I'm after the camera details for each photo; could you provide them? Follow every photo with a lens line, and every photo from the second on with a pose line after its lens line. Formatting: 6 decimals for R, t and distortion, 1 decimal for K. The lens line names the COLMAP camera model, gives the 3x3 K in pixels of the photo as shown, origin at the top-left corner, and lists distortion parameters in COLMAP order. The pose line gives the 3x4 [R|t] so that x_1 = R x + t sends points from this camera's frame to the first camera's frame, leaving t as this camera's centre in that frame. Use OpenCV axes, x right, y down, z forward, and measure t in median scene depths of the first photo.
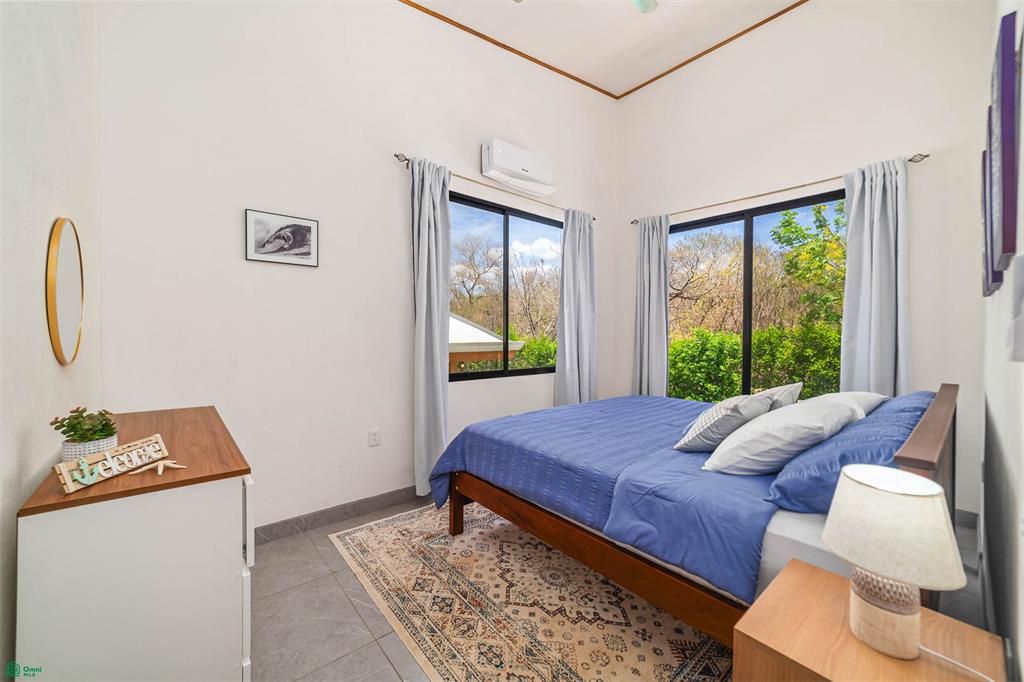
lens RADIAL K [[397.3, 0, 513.2], [0, 397.3, 333.1], [0, 0, 1]] dist [-0.002660, 0.000409]
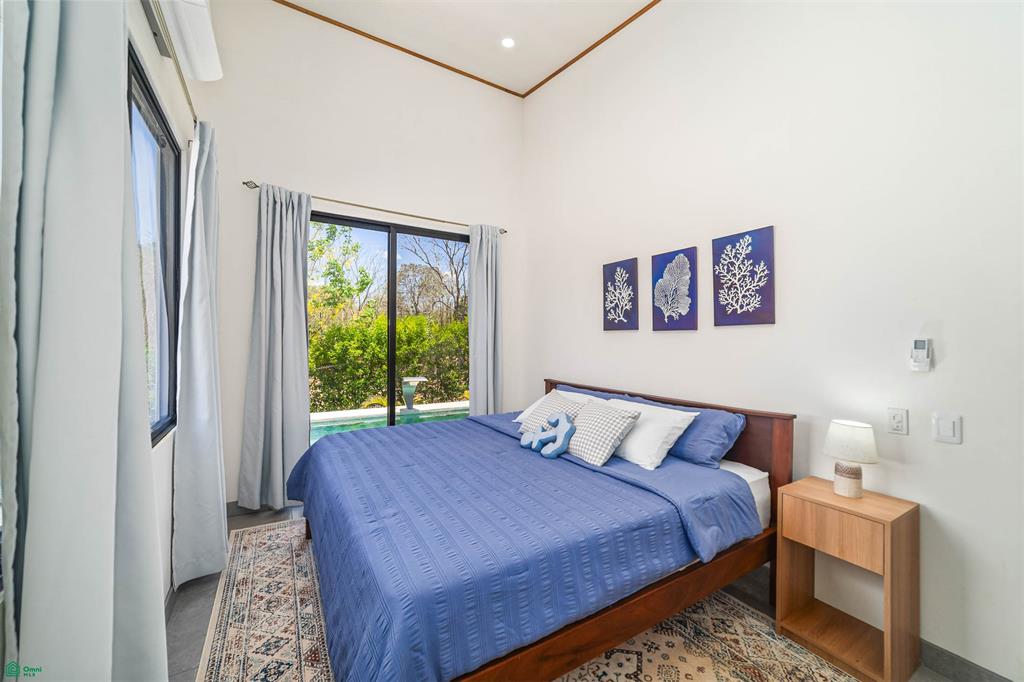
lens RADIAL K [[397.3, 0, 515.0], [0, 397.3, 341.3], [0, 0, 1]] dist [-0.002660, 0.000409]
pose [[0.153115, -0.005915, 0.988191, -0.400657], [-0.002993, 0.999975, 0.006449, -0.028949], [-0.988204, -0.003945, 0.153093, 0.631885]]
